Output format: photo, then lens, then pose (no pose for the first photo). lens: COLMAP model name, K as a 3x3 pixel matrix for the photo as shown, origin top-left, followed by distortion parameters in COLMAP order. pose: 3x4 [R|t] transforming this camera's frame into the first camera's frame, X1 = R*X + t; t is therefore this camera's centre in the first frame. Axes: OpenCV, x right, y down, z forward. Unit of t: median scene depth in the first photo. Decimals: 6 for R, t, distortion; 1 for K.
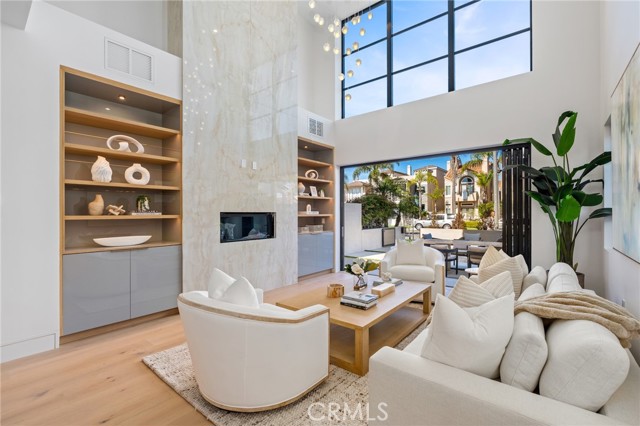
lens RADIAL K [[285.9, 0, 314.2], [0, 285.9, 216.0], [0, 0, 1]] dist [0.000775, 0.002458]
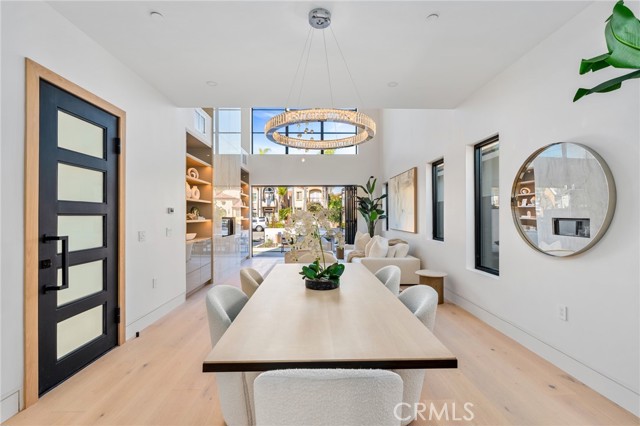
lens RADIAL K [[285.9, 0, 316.9], [0, 285.9, 212.3], [0, 0, 1]] dist [0.000775, 0.002458]
pose [[0.764276, 0.006007, 0.644862, -0.952304], [0.010241, 0.999717, -0.021451, -0.003393], [-0.644808, 0.022999, 0.763998, -0.508659]]
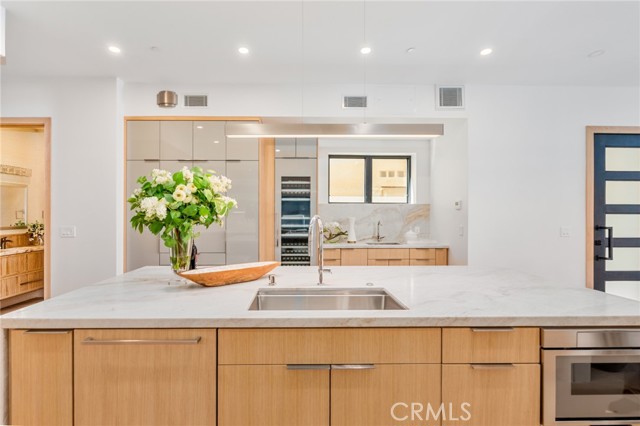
lens RADIAL K [[299.6, 0, 295.6], [0, 299.6, 214.6], [0, 0, 1]] dist [-0.019420, -0.001544]
pose [[0.650088, 0.003795, -0.759849, -0.912518], [-0.012293, 0.999909, -0.005524, 0.005070], [0.759759, 0.012932, 0.650076, -1.098692]]
